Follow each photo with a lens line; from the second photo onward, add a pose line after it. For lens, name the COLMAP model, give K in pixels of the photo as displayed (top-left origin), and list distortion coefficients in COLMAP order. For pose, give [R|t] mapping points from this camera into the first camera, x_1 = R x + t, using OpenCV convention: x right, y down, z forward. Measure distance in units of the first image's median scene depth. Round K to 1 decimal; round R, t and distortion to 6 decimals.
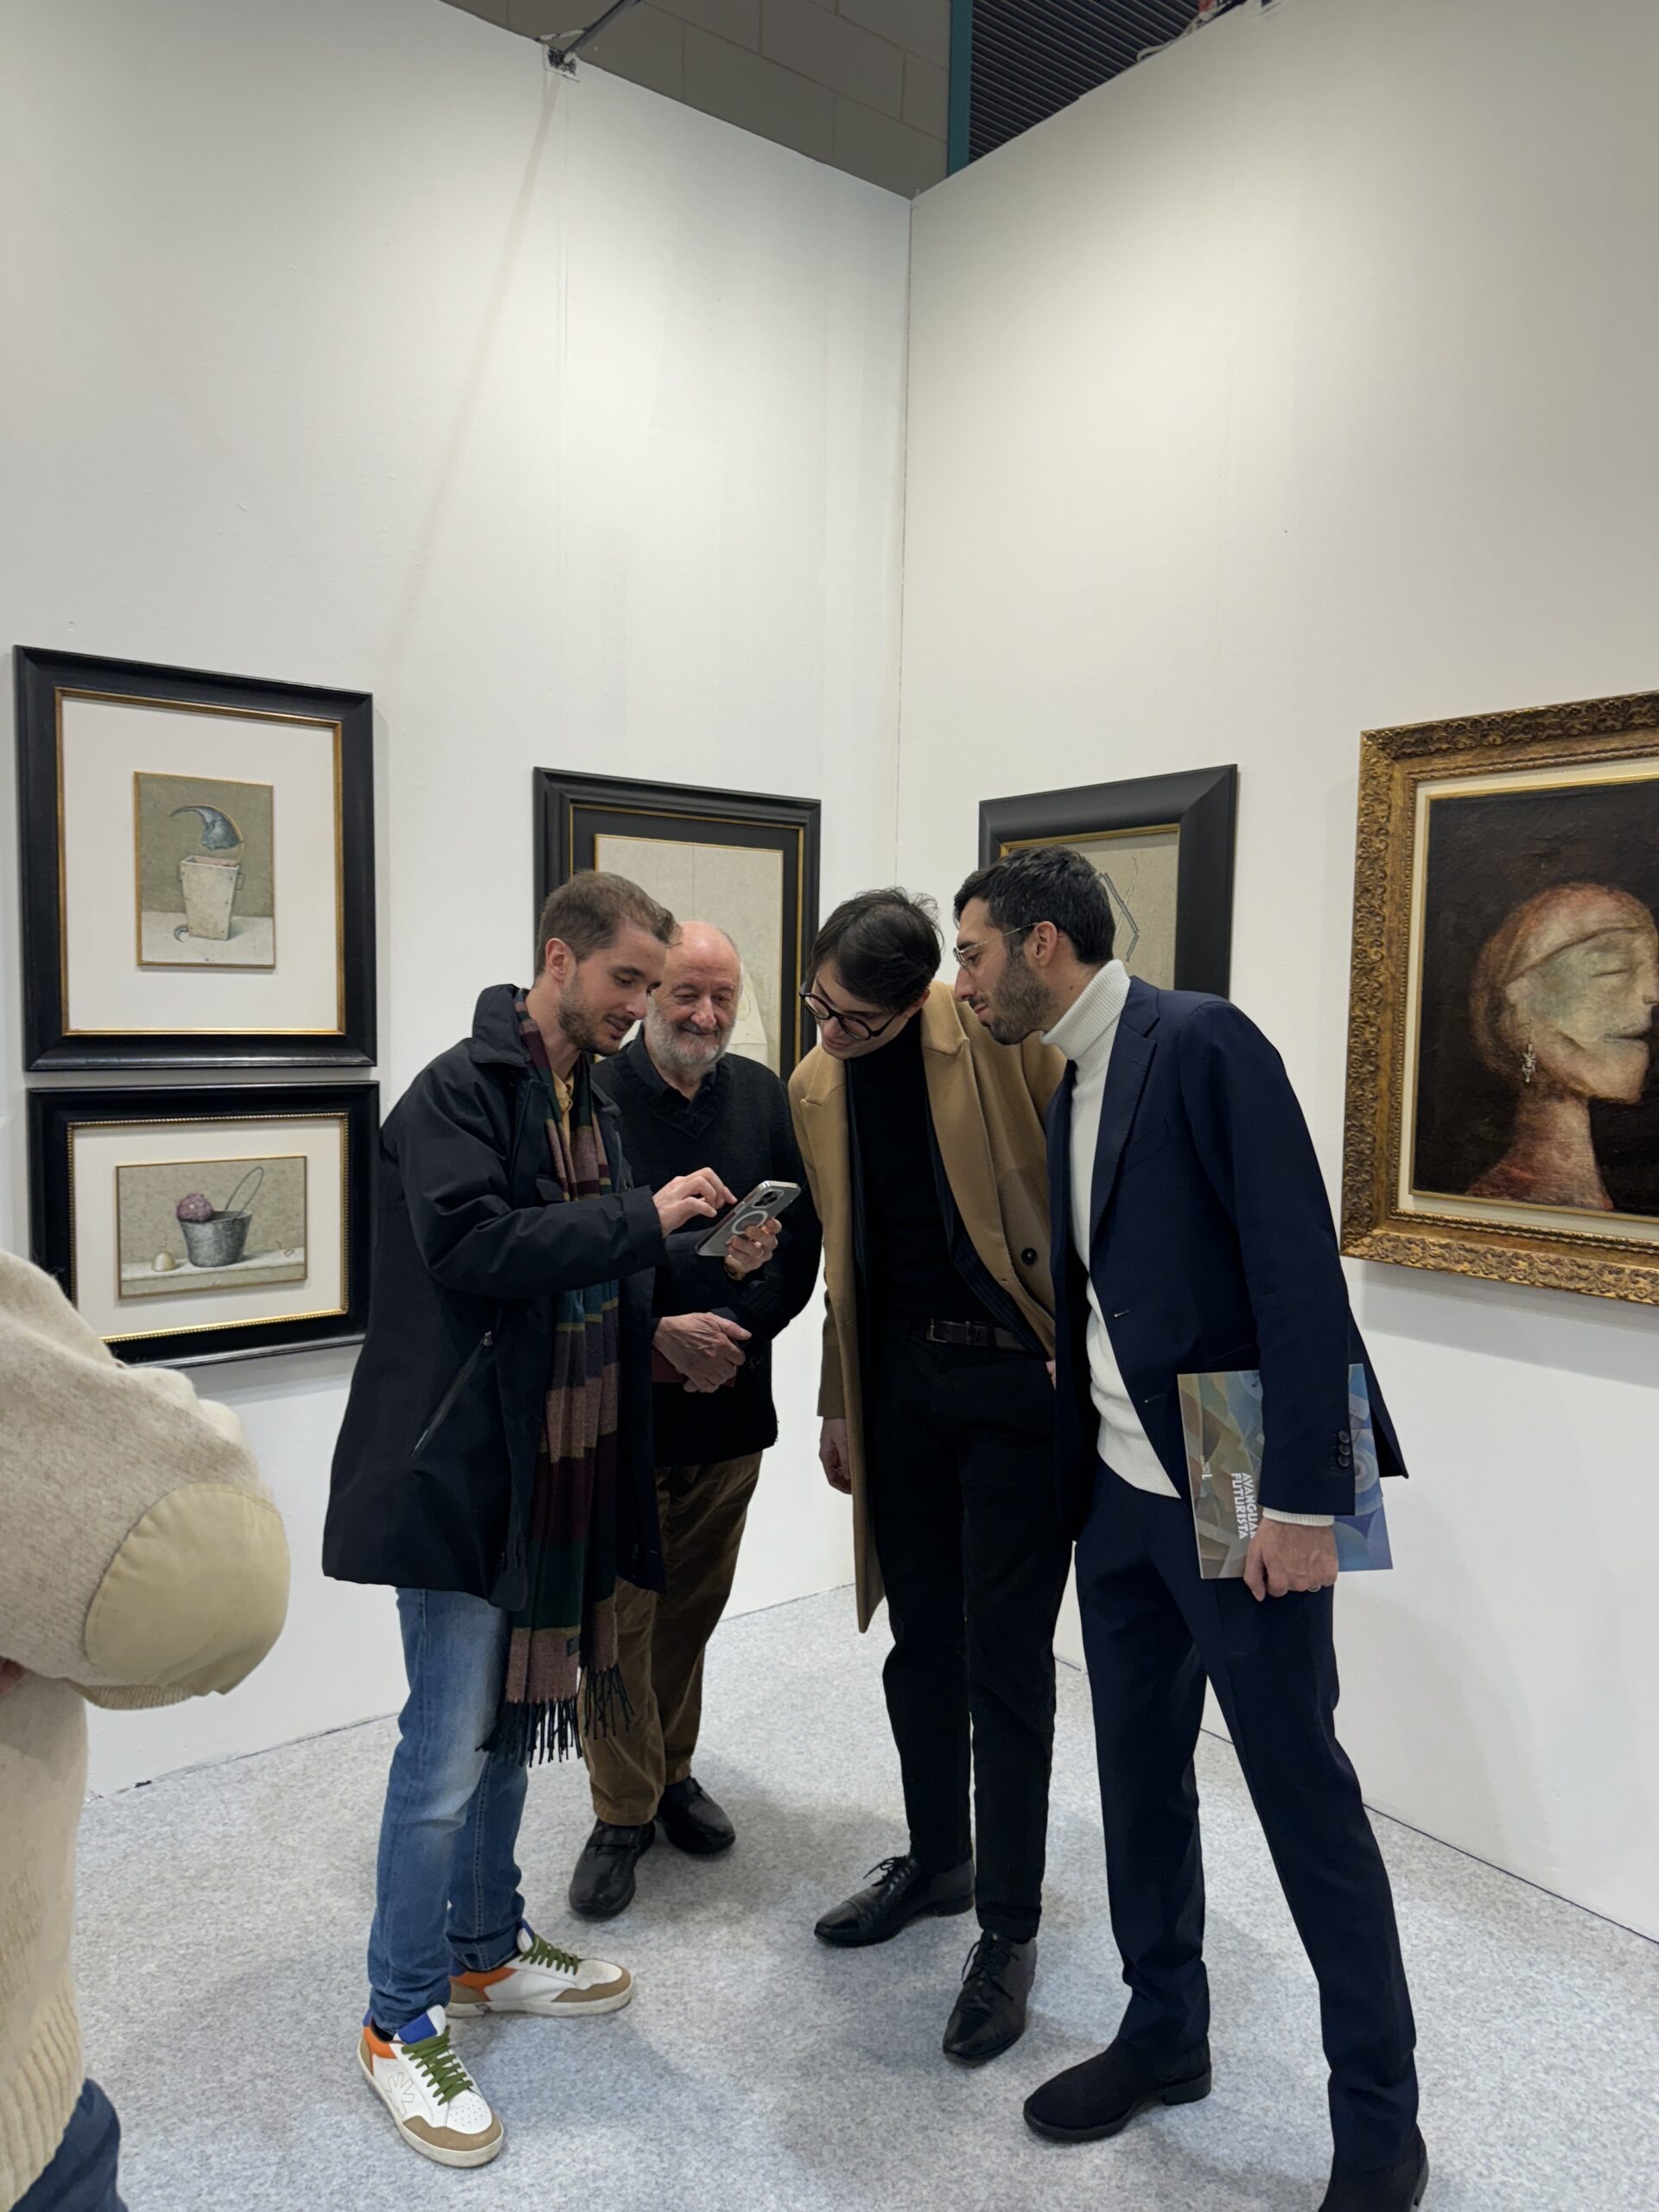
lens RADIAL K [[1545.4, 0, 869.3], [0, 1545.4, 1129.8], [0, 0, 1]] dist [0.040862, -0.051063]
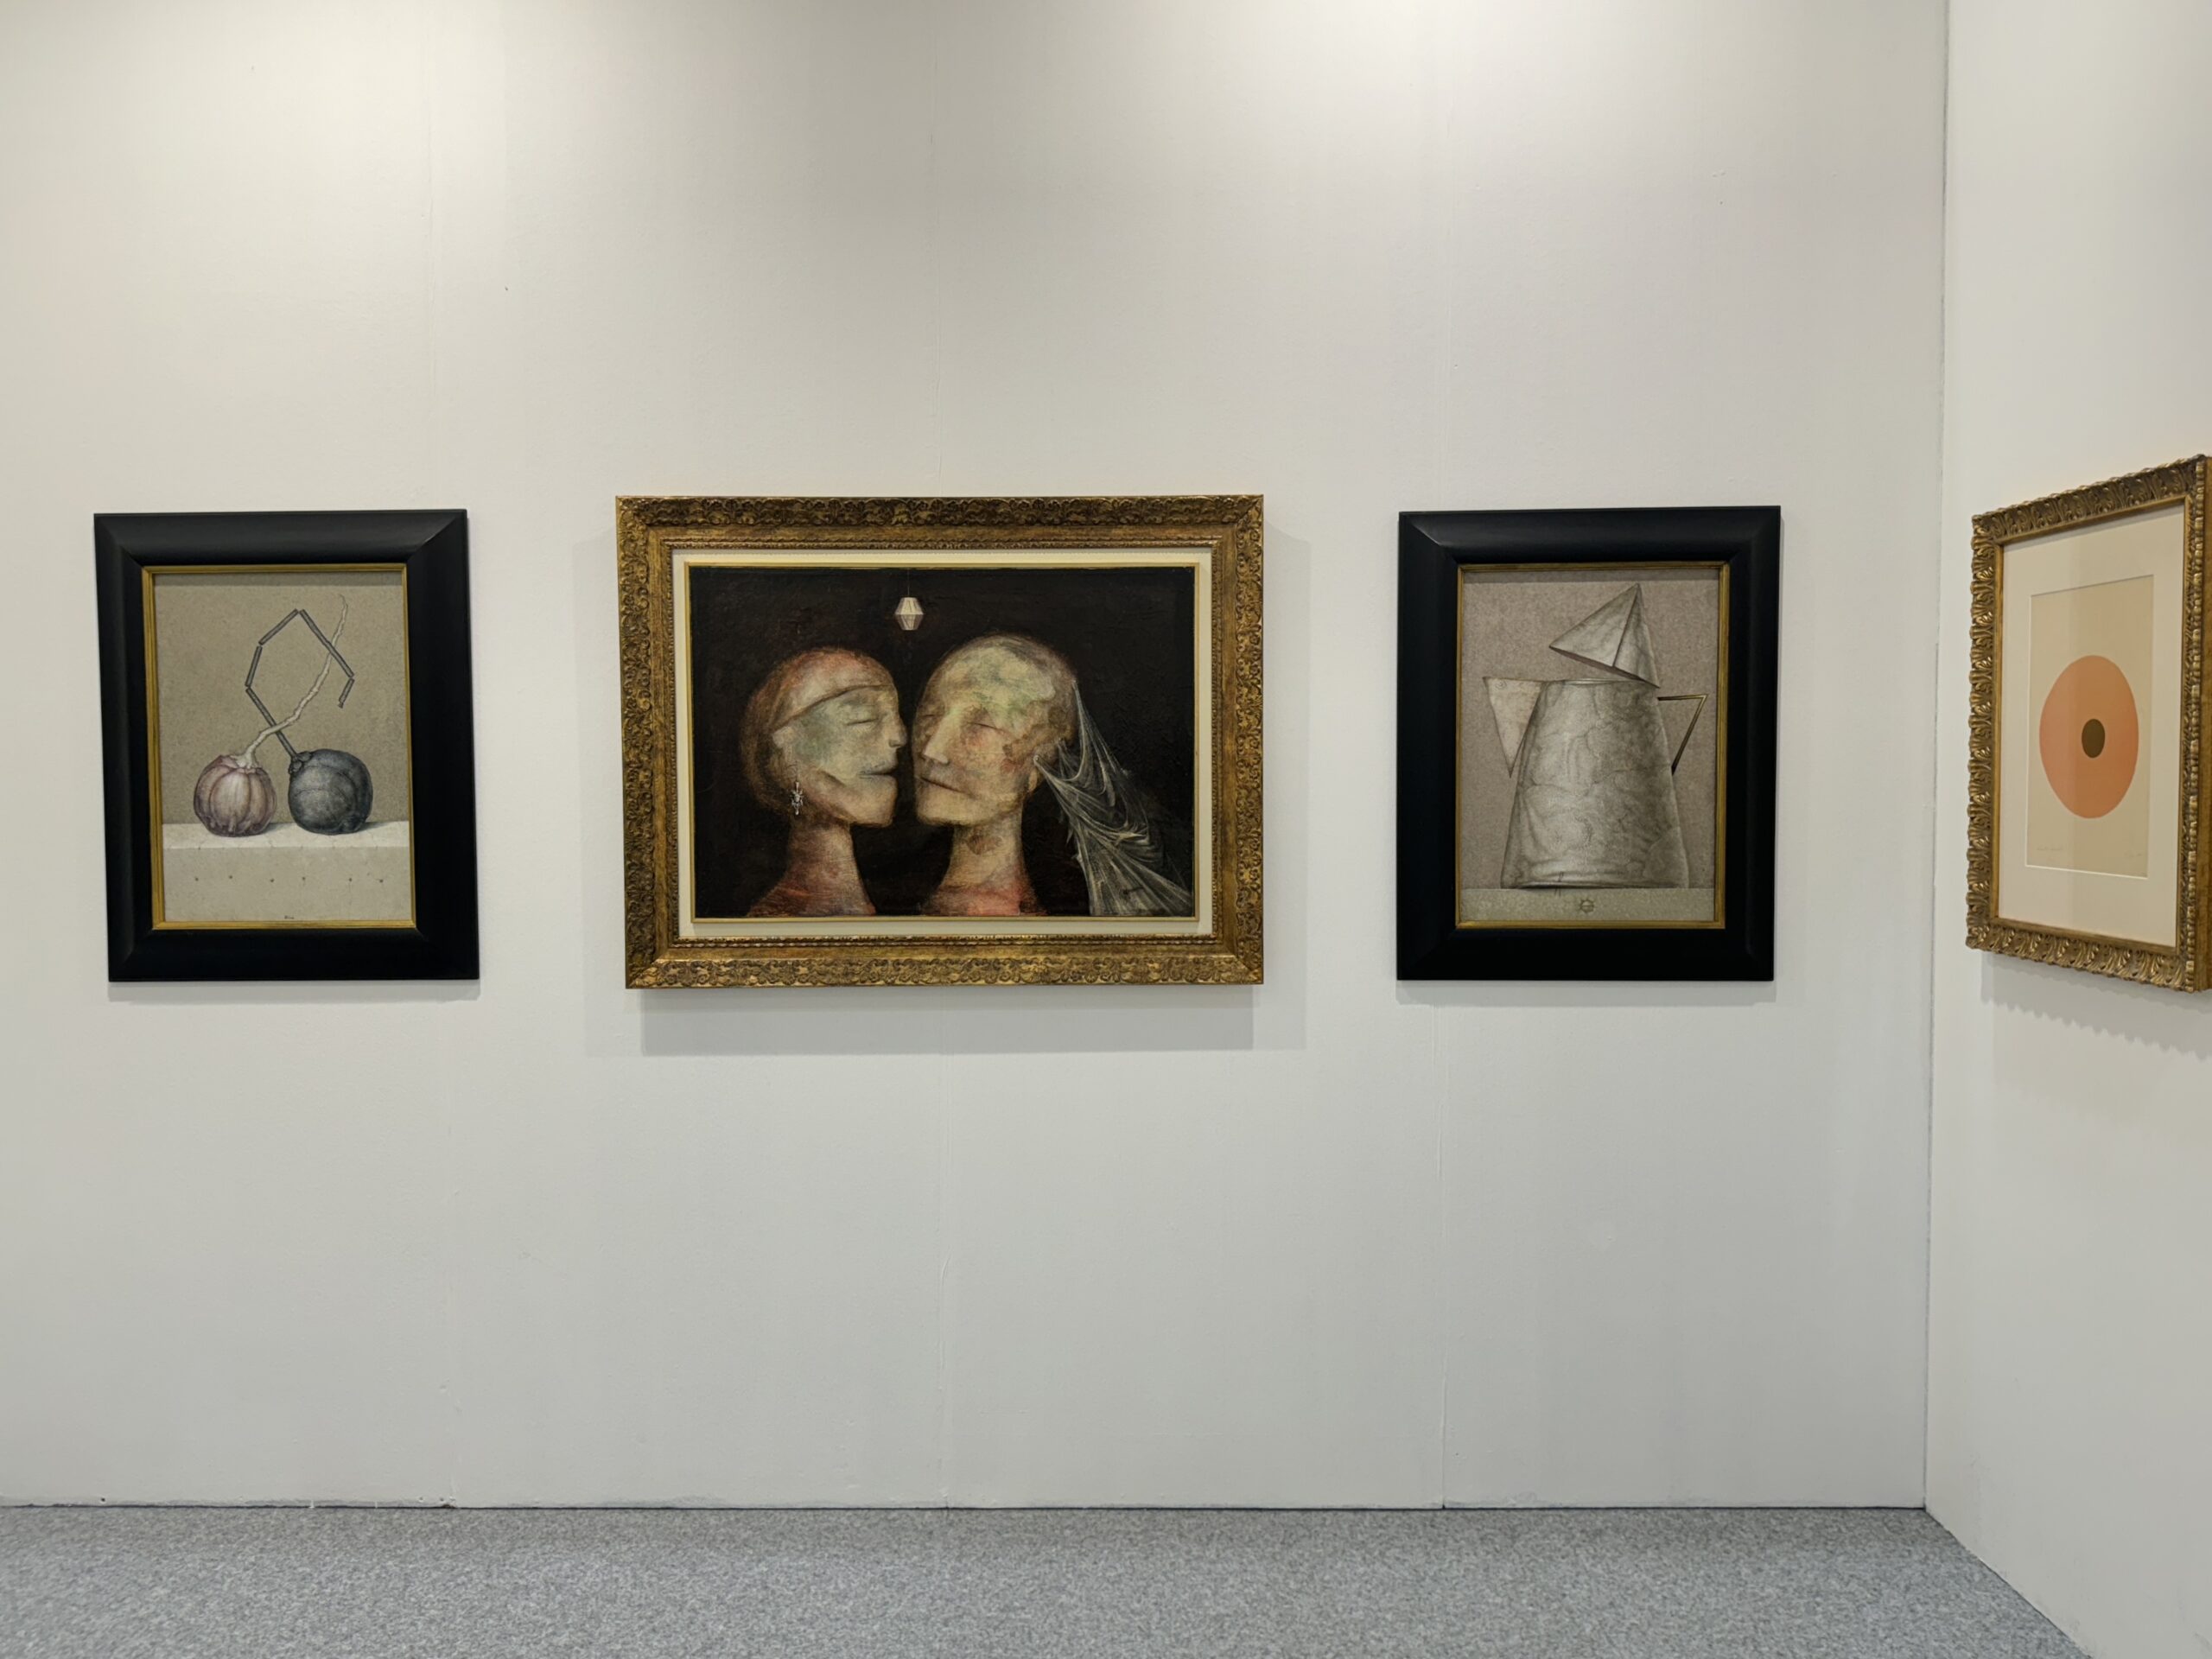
lens RADIAL K [[1545.4, 0, 1093.6], [0, 1545.4, 830.8], [0, 0, 1]] dist [0.040862, -0.051063]
pose [[0.625063, -0.062865, 0.778039, -0.326370], [0.078683, 0.996749, 0.017325, -0.019791], [-0.776599, 0.050390, 0.627977, 0.086264]]
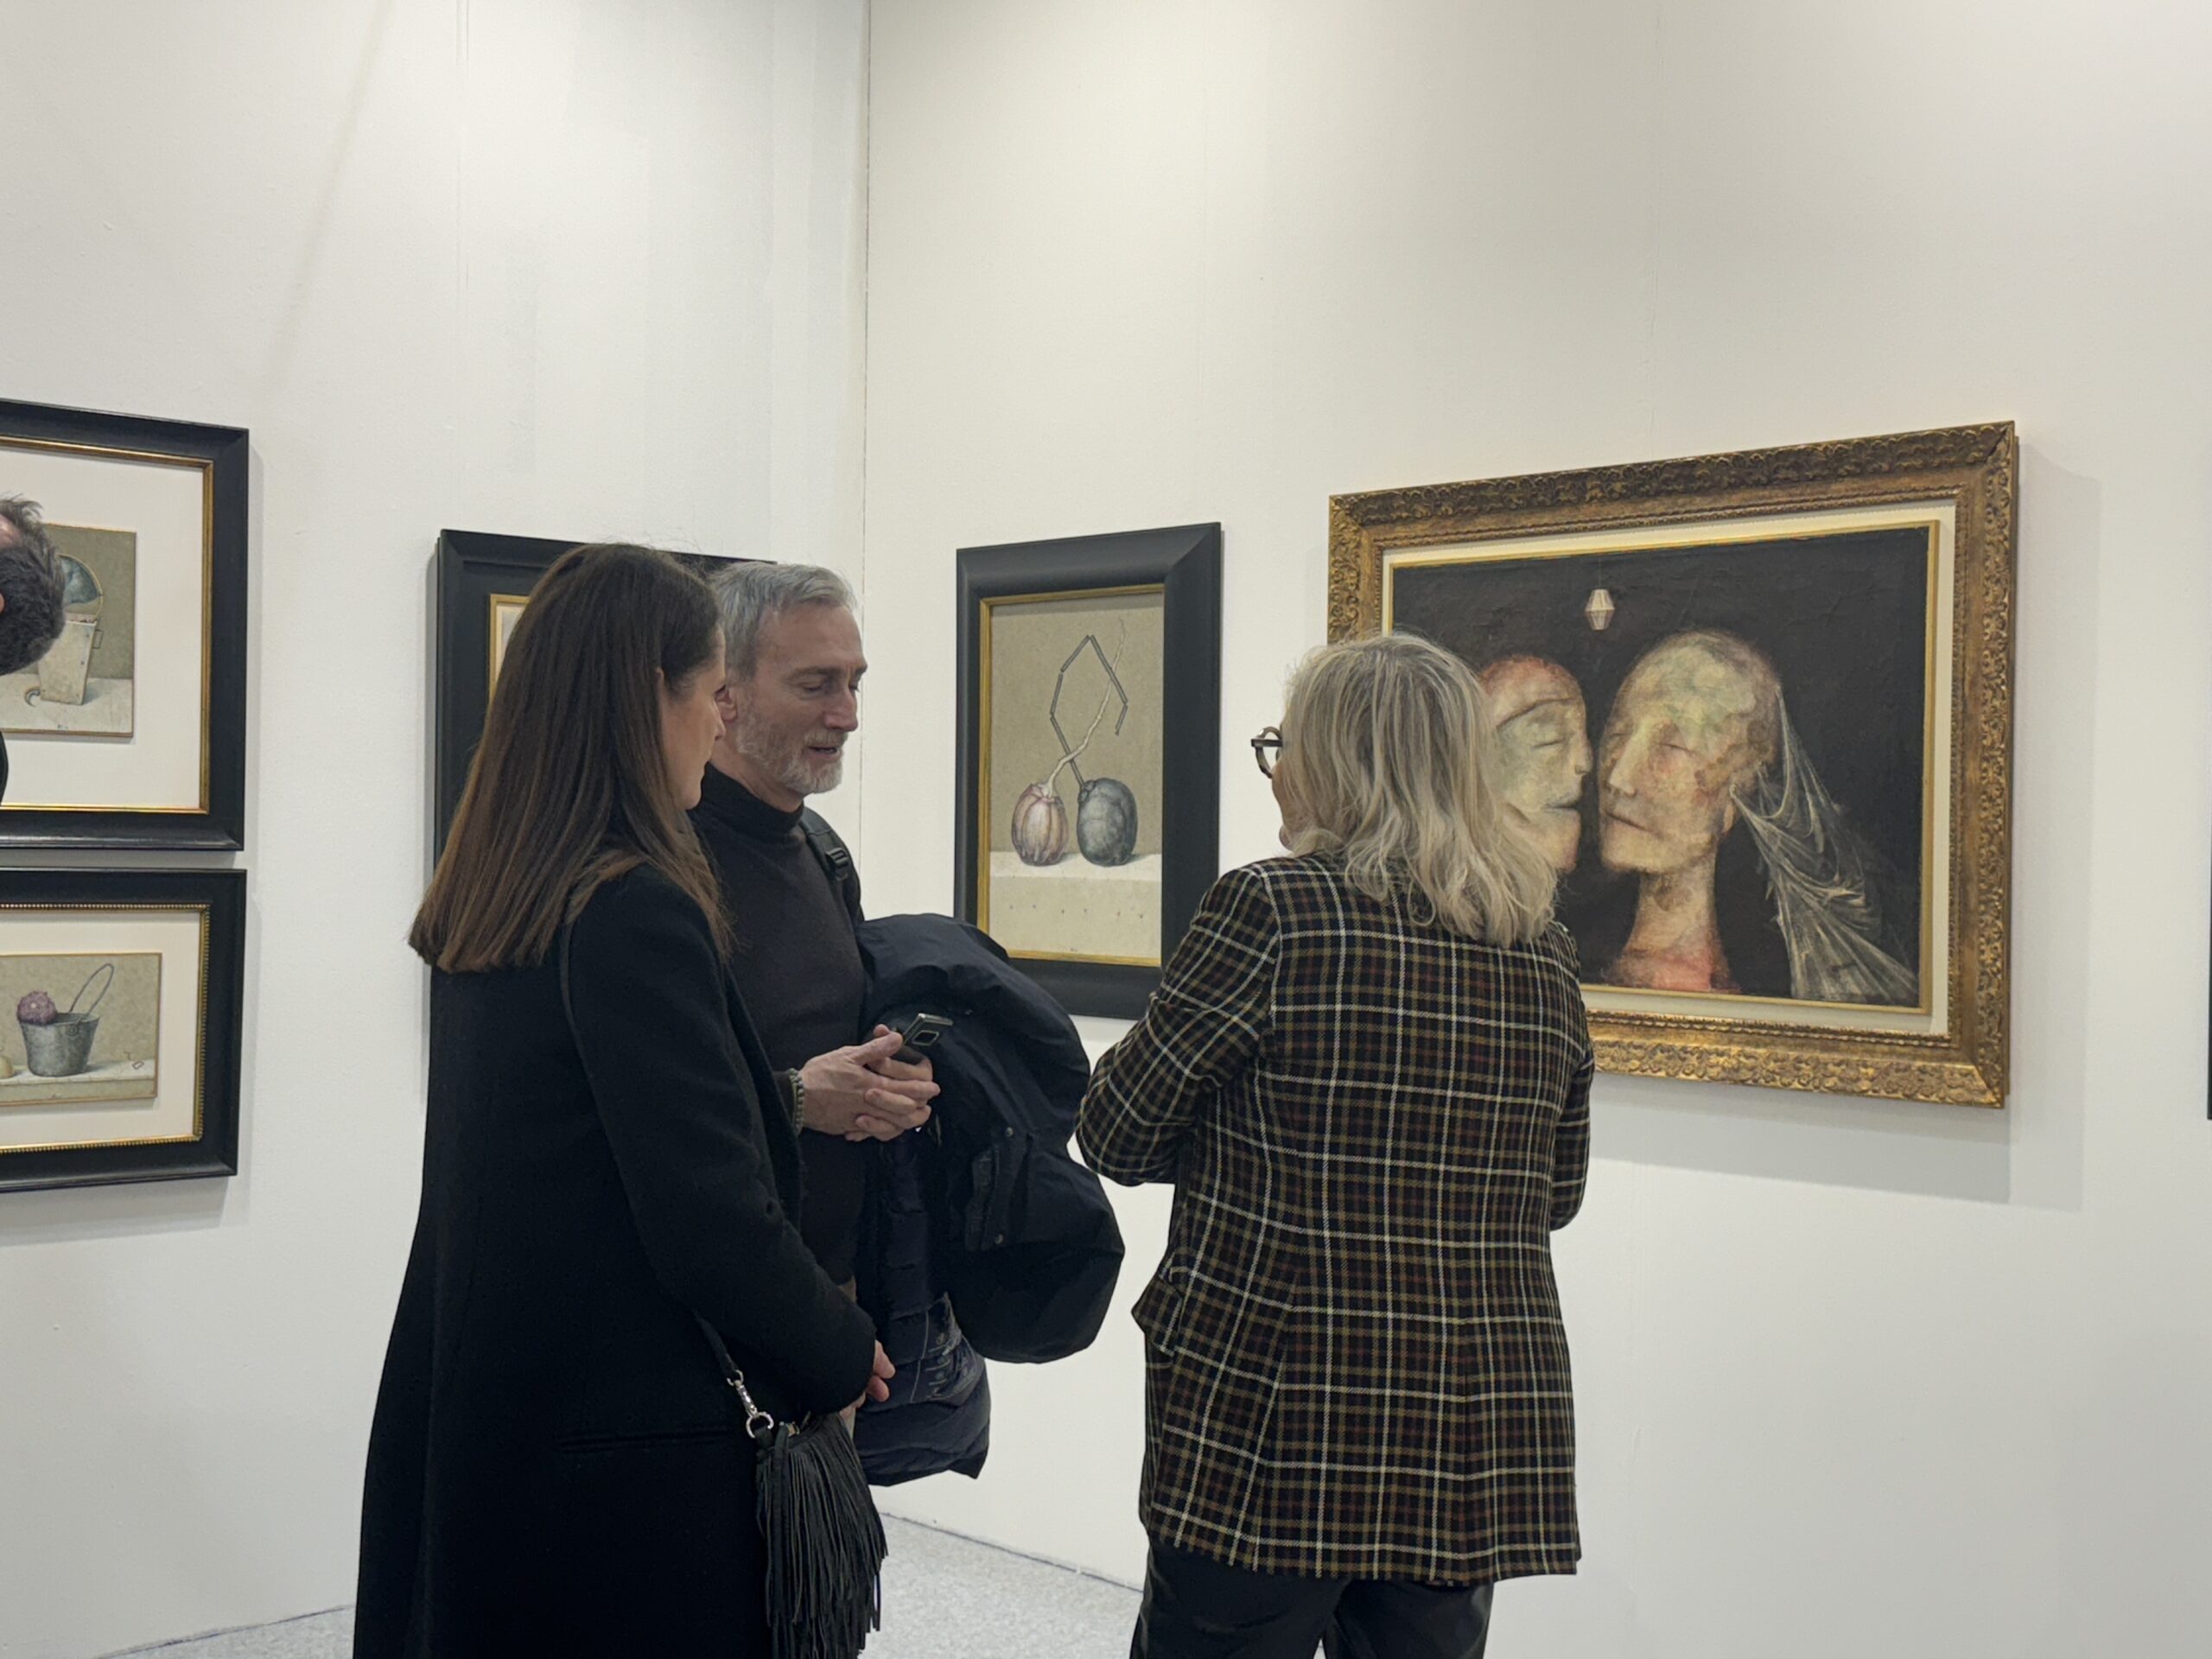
lens RADIAL K [[2737.4, 0, 1132.9], [0, 2737.4, 864.3], [0, 0, 1]] dist [0.113210, 0.000000]
pose [[0.995986, -0.000889, 0.089503, 0.044170], [0.007266, 0.997454, -0.070946, 0.090894], [-0.089212, 0.071311, 0.993457, -0.661456]]
